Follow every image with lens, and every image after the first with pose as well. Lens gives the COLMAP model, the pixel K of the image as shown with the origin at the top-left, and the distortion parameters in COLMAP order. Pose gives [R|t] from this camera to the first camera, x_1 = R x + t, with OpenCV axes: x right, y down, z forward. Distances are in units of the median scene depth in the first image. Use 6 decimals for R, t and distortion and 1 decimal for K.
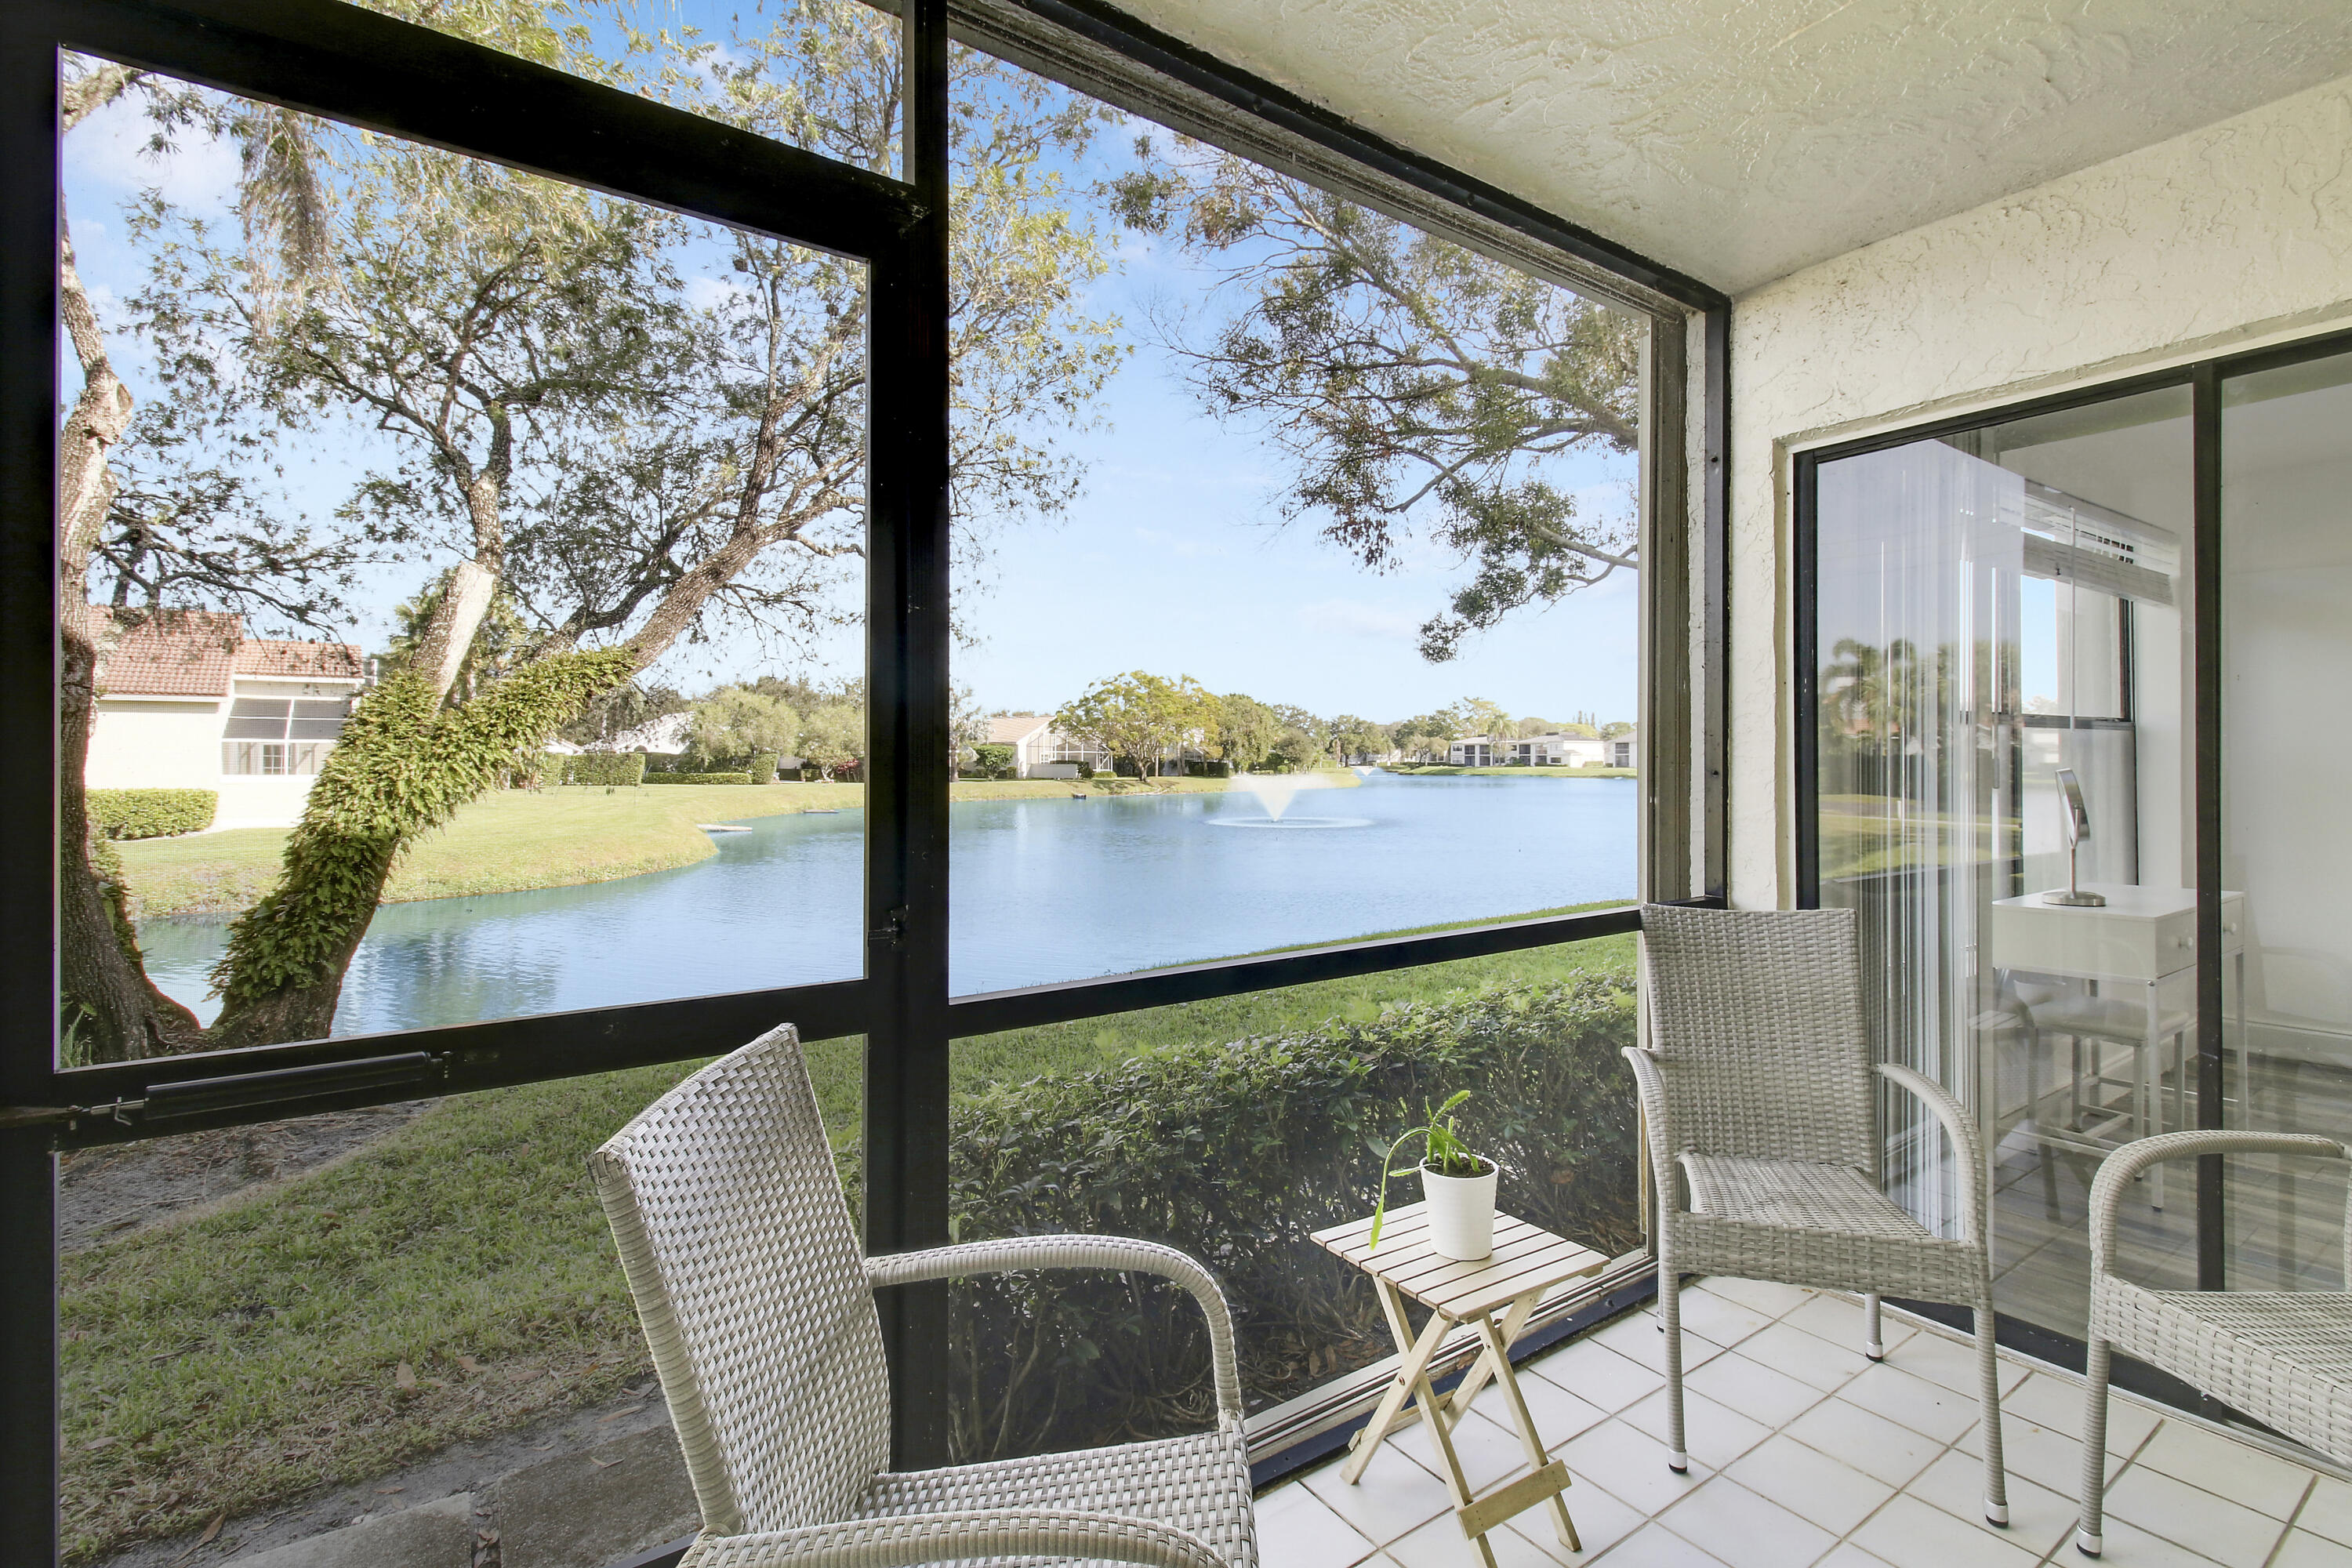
lens RADIAL K [[1095.2, 0, 1174.9], [0, 1095.2, 775.0], [0, 0, 1]] dist [-0.027338, -0.000400]
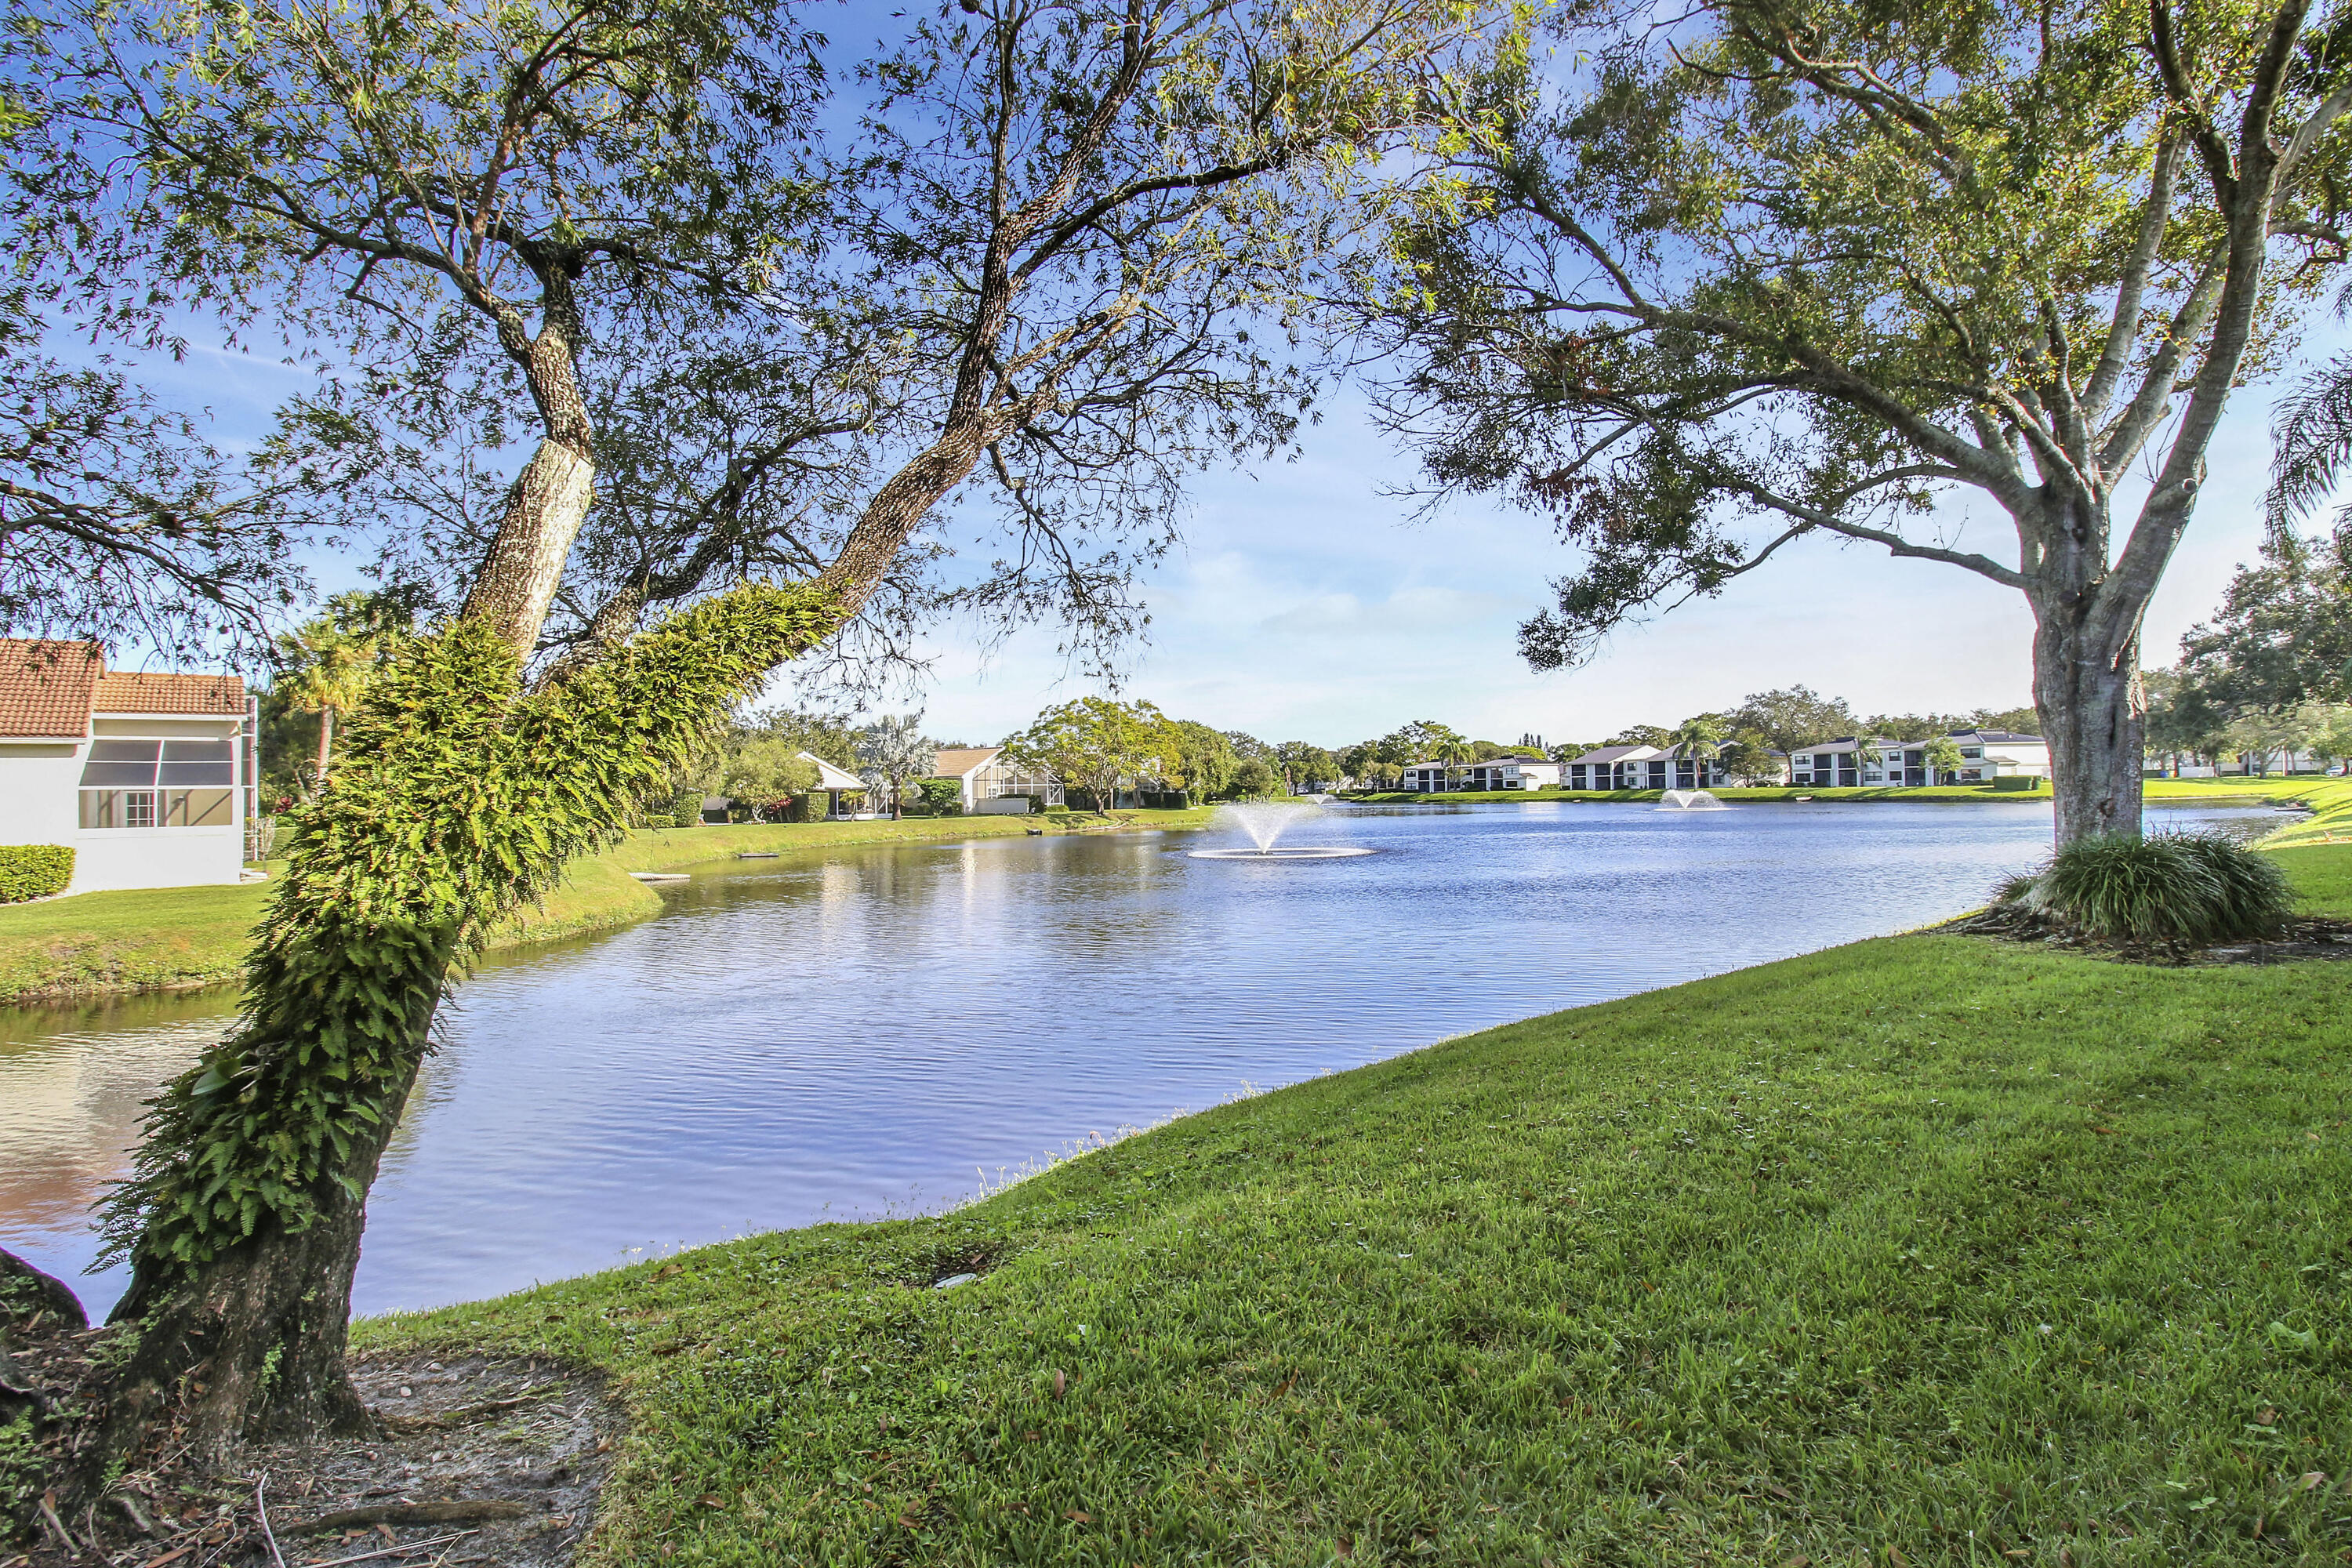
lens RADIAL K [[1134.9, 0, 1176.0], [0, 1134.9, 784.0], [0, 0, 1]] dist [-0.029754, -0.000616]
pose [[0.998055, -0.020879, 0.058746, -0.035772], [0.022088, 0.999556, -0.020010, 0.000753], [-0.058302, 0.021269, 0.998072, 0.038099]]
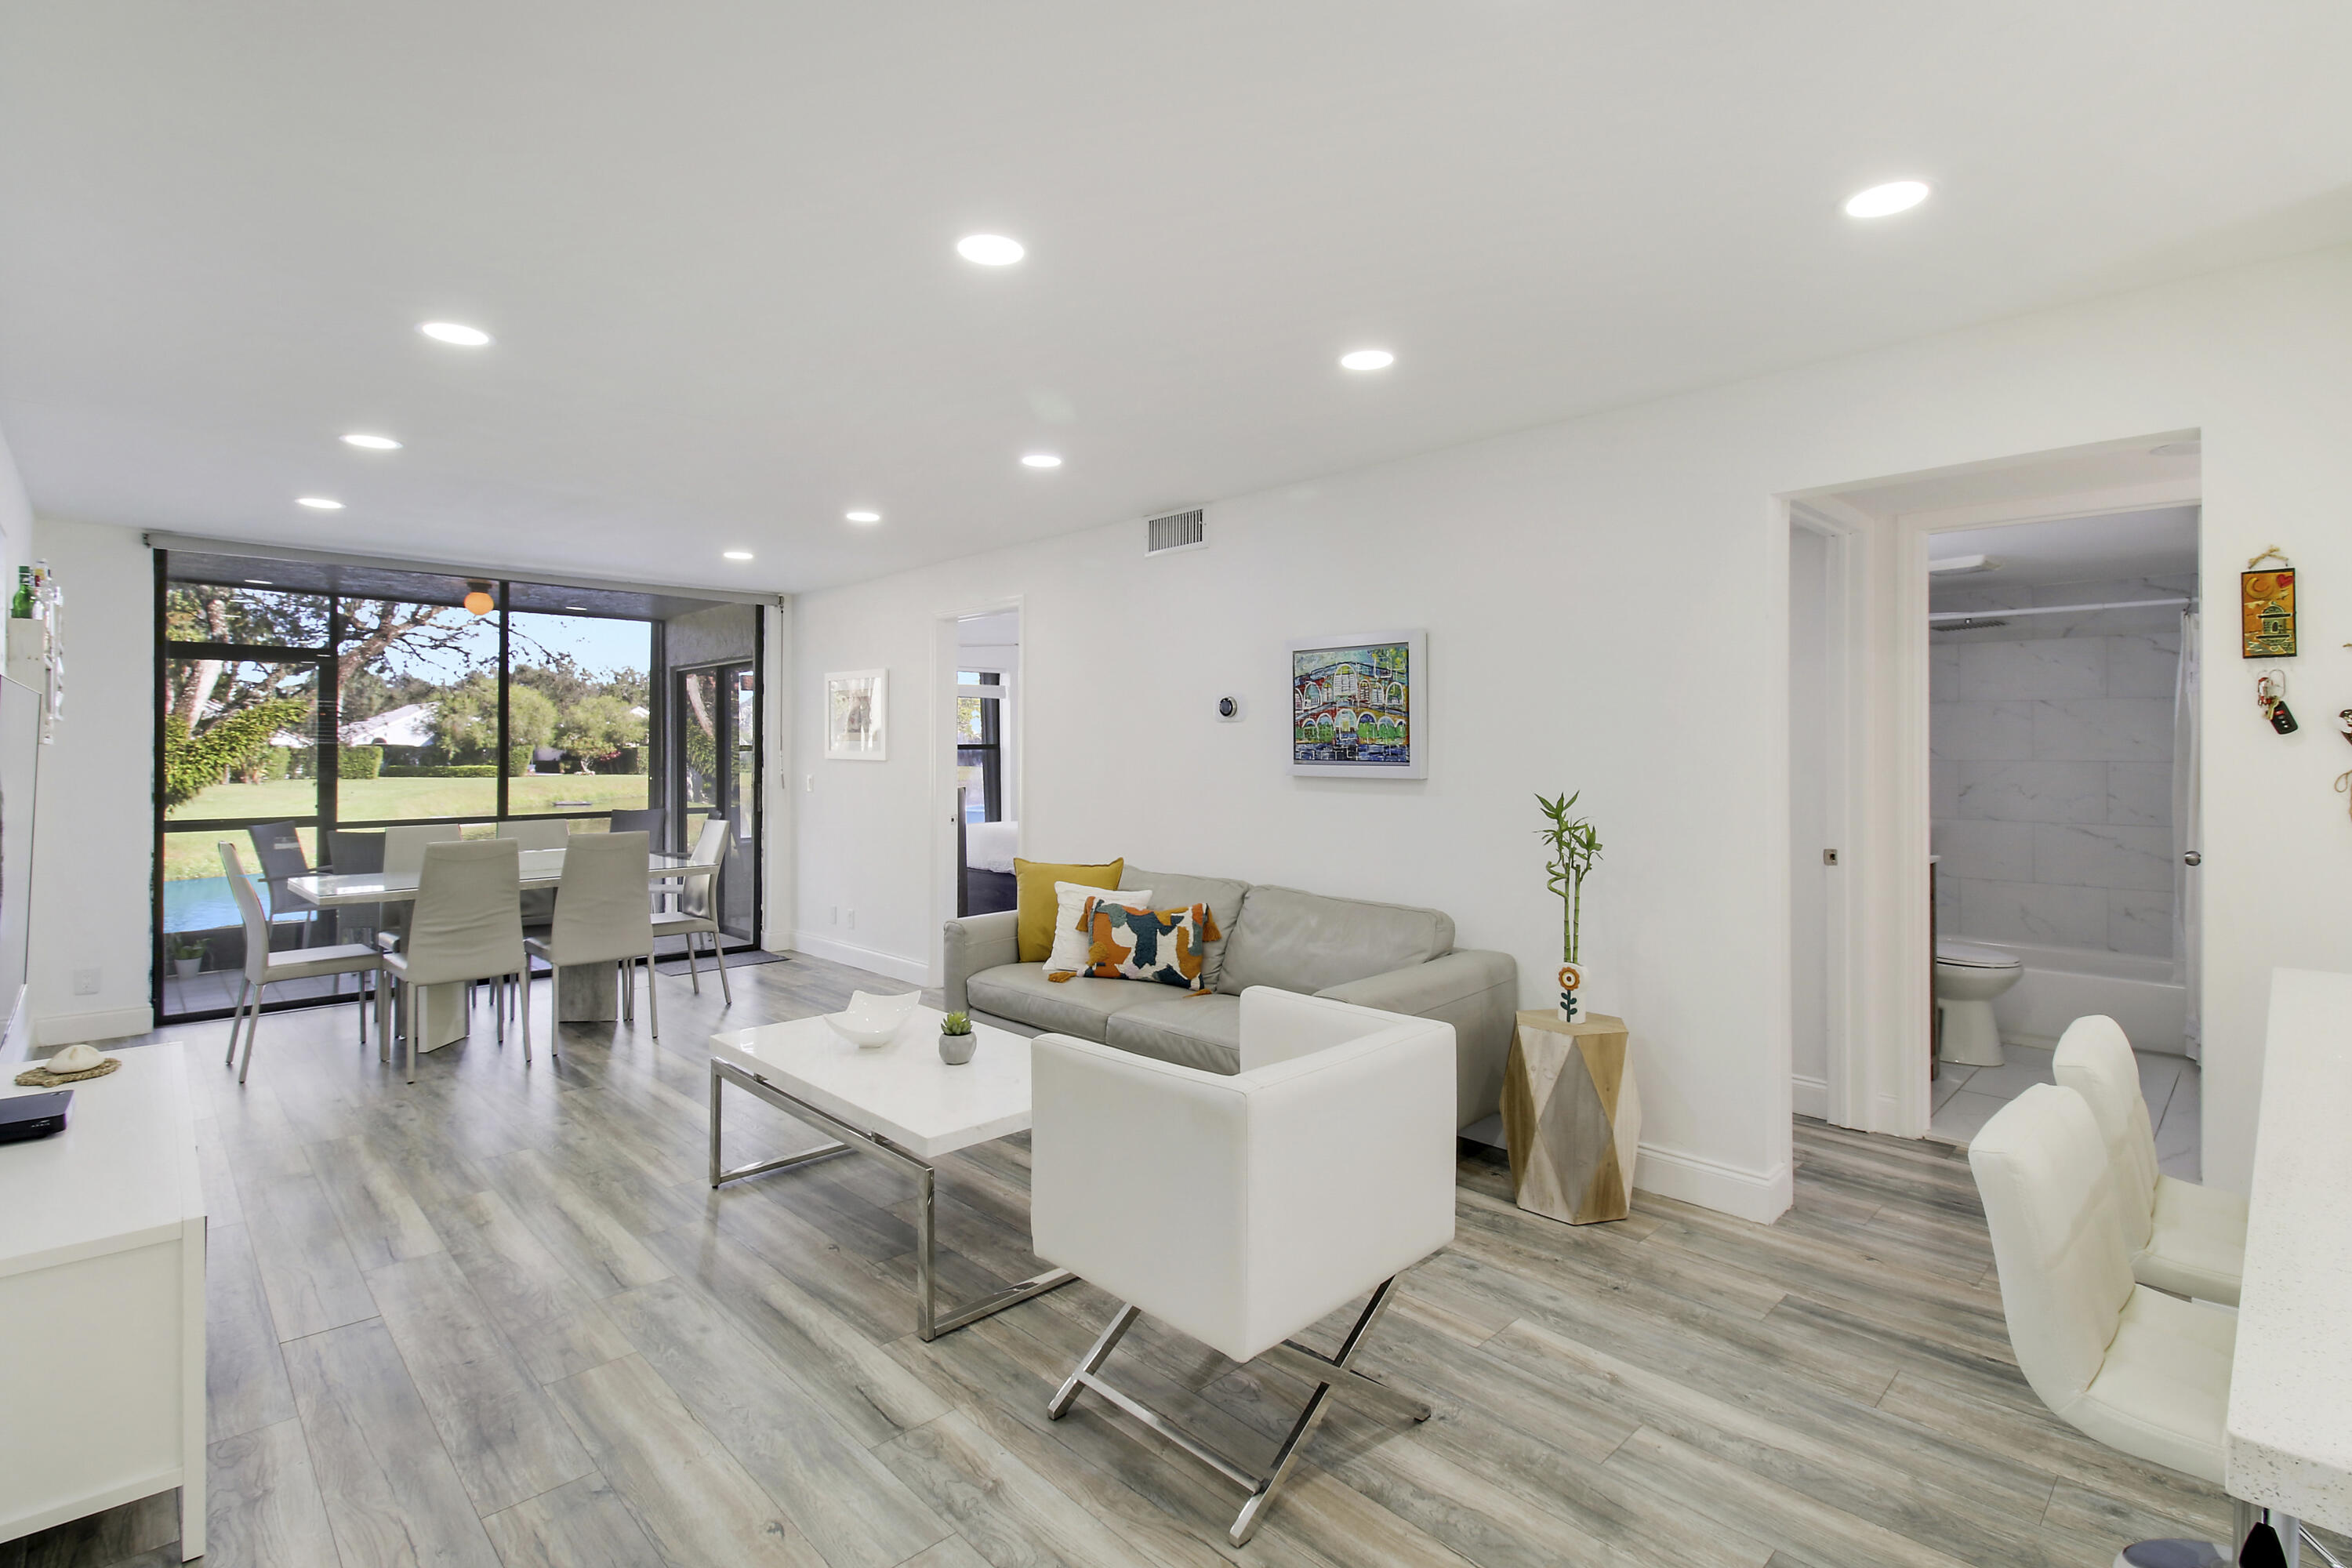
lens RADIAL K [[1095.2, 0, 1174.9], [0, 1095.2, 775.0], [0, 0, 1]] dist [-0.027338, -0.000400]
pose [[0.984980, -0.003444, 0.172632, 0.061528], [0.001905, 0.999957, 0.009076, -0.000735], [-0.172656, -0.008611, 0.984945, -0.101373]]
